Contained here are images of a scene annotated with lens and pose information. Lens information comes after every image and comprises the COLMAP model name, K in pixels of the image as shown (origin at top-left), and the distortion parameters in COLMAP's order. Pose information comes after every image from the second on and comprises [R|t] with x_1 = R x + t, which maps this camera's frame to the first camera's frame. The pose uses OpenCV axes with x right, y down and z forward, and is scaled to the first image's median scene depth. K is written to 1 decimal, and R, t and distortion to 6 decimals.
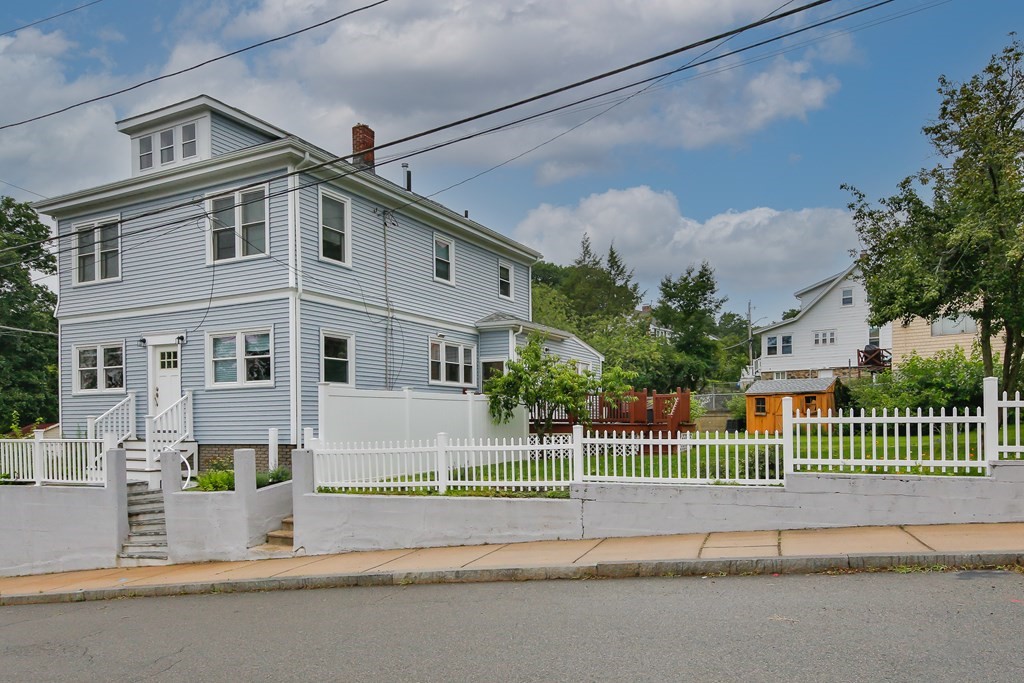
lens RADIAL K [[749.0, 0, 521.7], [0, 749.0, 344.6], [0, 0, 1]] dist [0.014704, -0.001117]
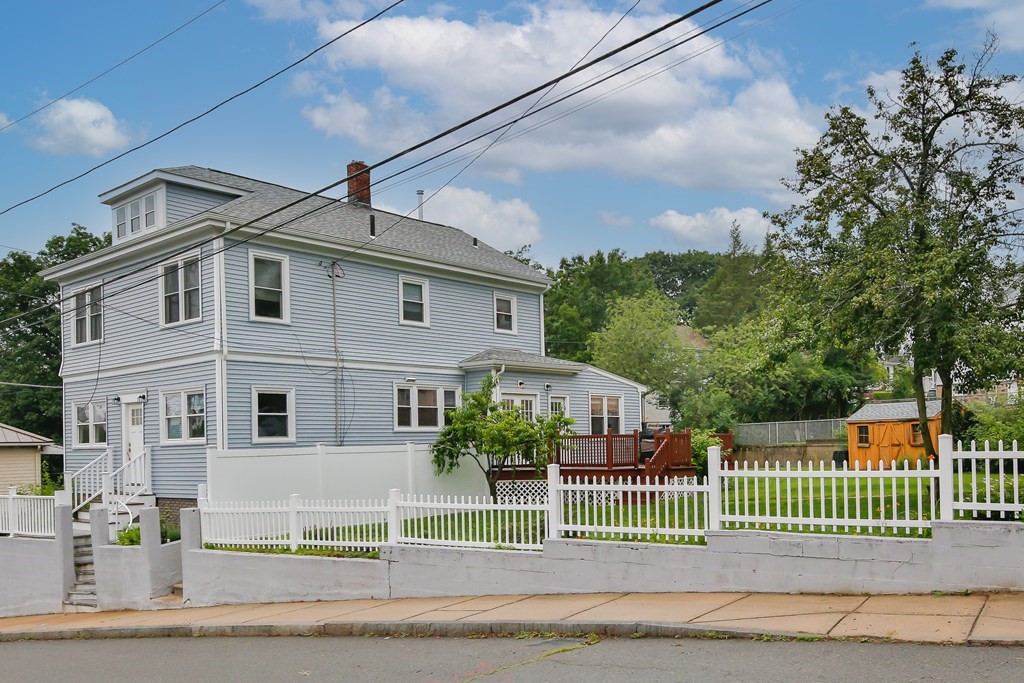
lens RADIAL K [[883.7, 0, 507.5], [0, 883.7, 332.5], [0, 0, 1]] dist [0.013902, 0.008070]
pose [[0.975179, -0.042532, -0.217295, 0.338538], [0.037585, 0.998933, -0.026847, -0.048186], [0.218205, 0.018013, 0.975737, -0.120753]]
